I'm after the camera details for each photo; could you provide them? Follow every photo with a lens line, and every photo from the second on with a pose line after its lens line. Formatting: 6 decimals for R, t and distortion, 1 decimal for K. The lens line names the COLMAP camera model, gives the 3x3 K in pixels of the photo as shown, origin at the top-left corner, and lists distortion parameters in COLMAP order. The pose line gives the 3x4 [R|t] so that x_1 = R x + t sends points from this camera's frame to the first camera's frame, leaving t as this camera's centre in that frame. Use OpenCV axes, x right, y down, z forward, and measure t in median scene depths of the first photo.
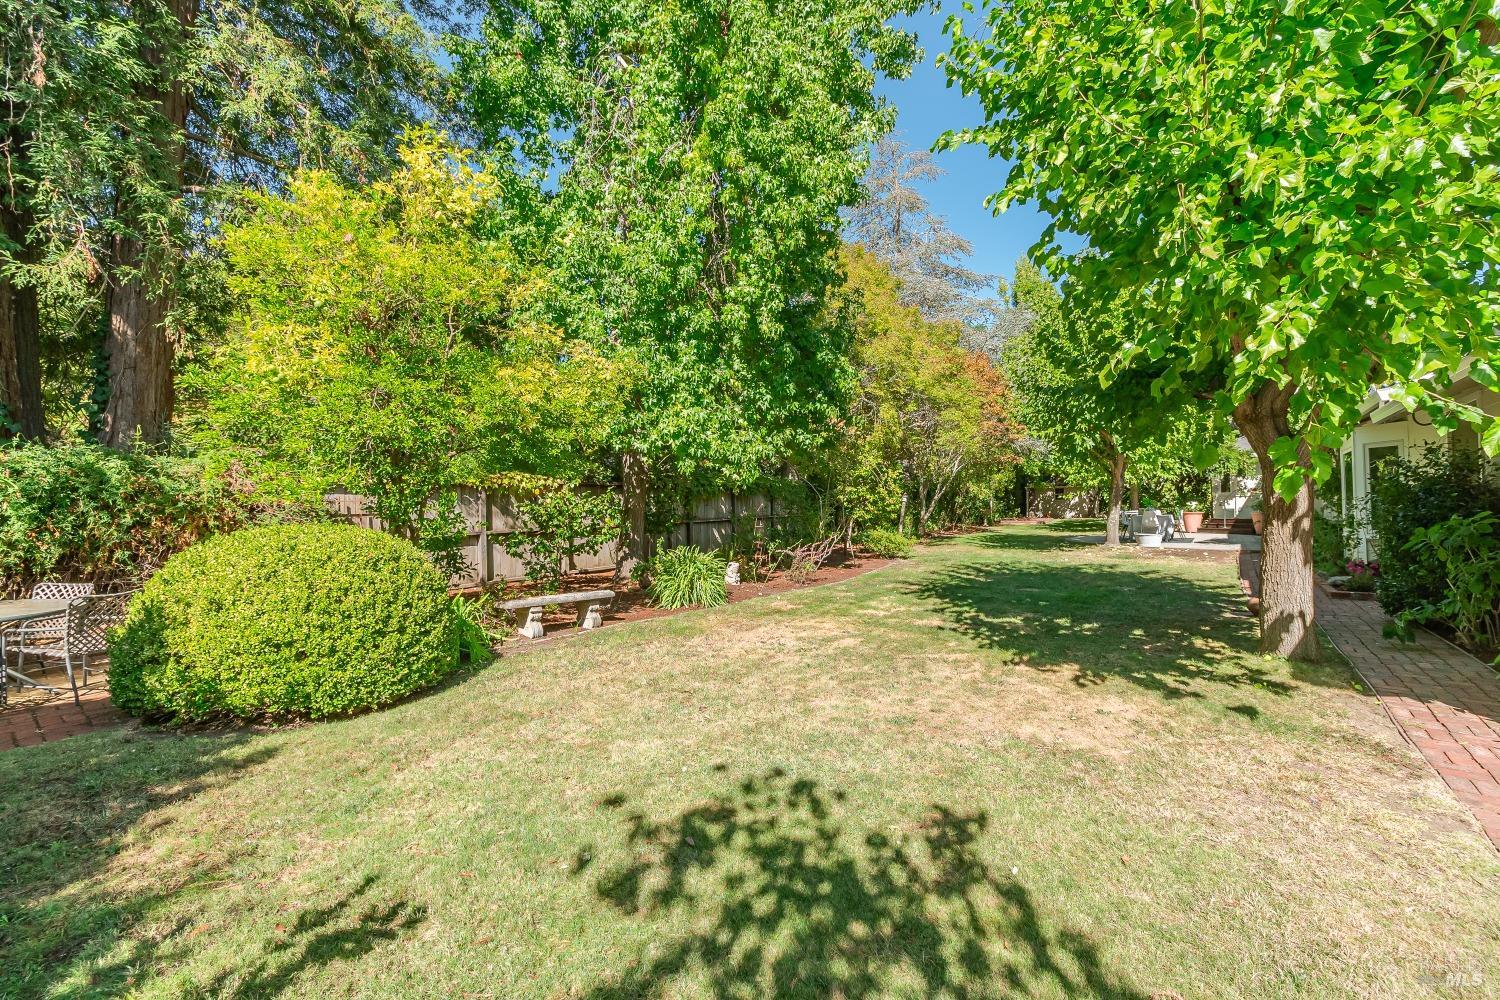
lens RADIAL K [[658.2, 0, 750.0], [0, 658.2, 500.0], [0, 0, 1]] dist [0.002352, 0.000902]
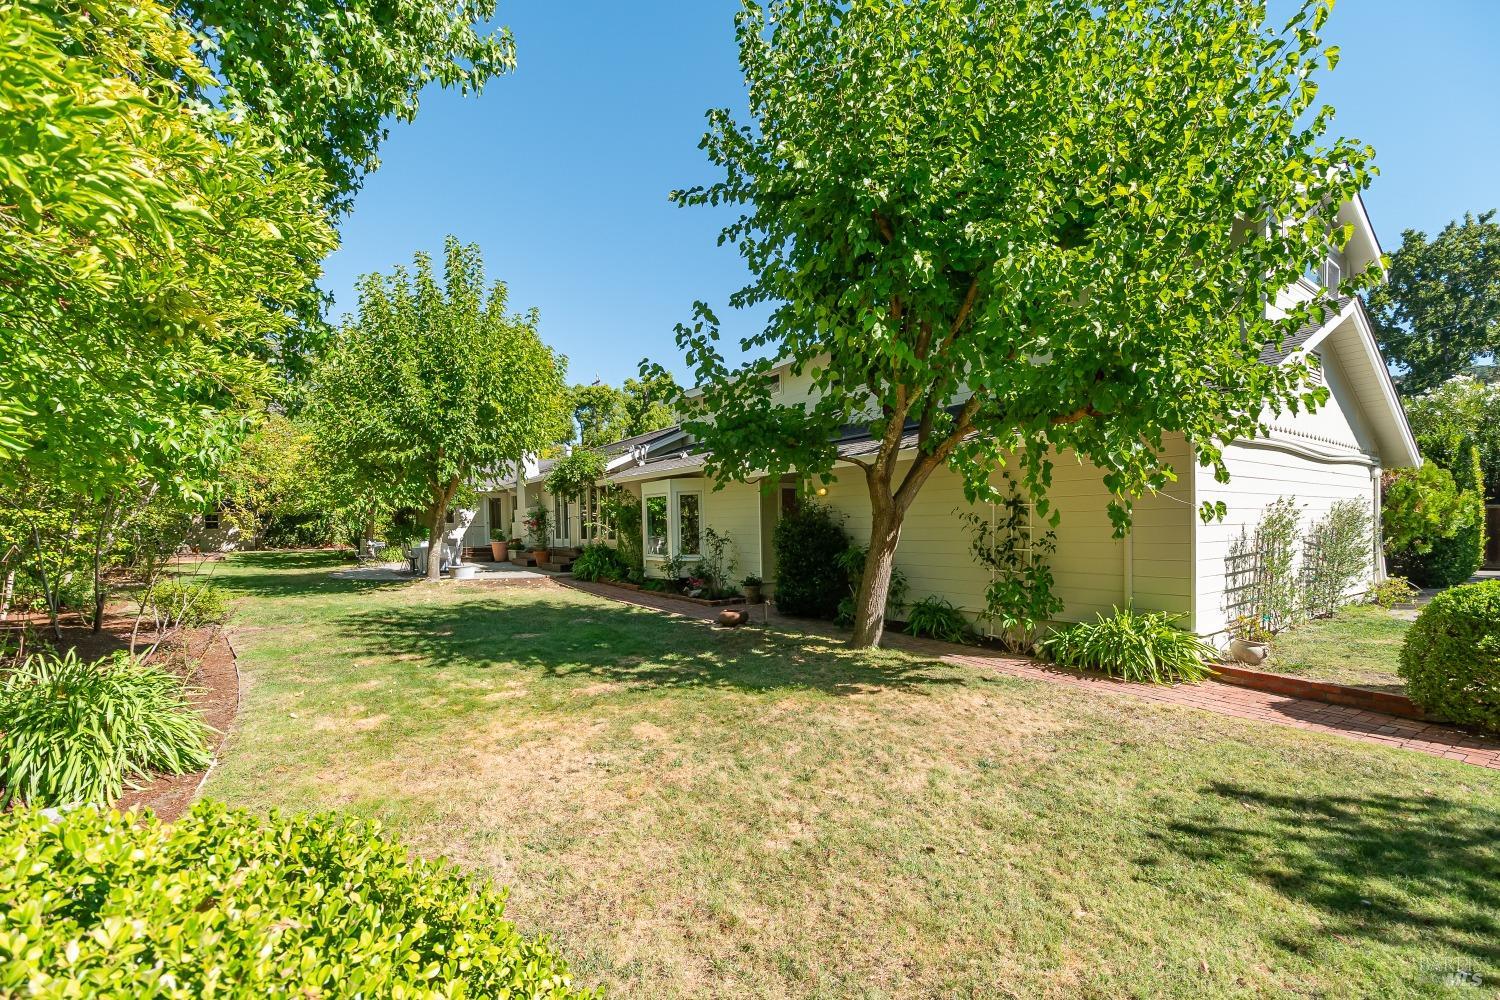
lens RADIAL K [[658.2, 0, 750.0], [0, 658.2, 500.0], [0, 0, 1]] dist [0.002352, 0.000902]
pose [[0.310207, 0.042560, 0.949716, -1.310401], [-0.004571, 0.999053, -0.043278, -0.053880], [-0.950658, 0.009084, 0.310108, 1.498058]]
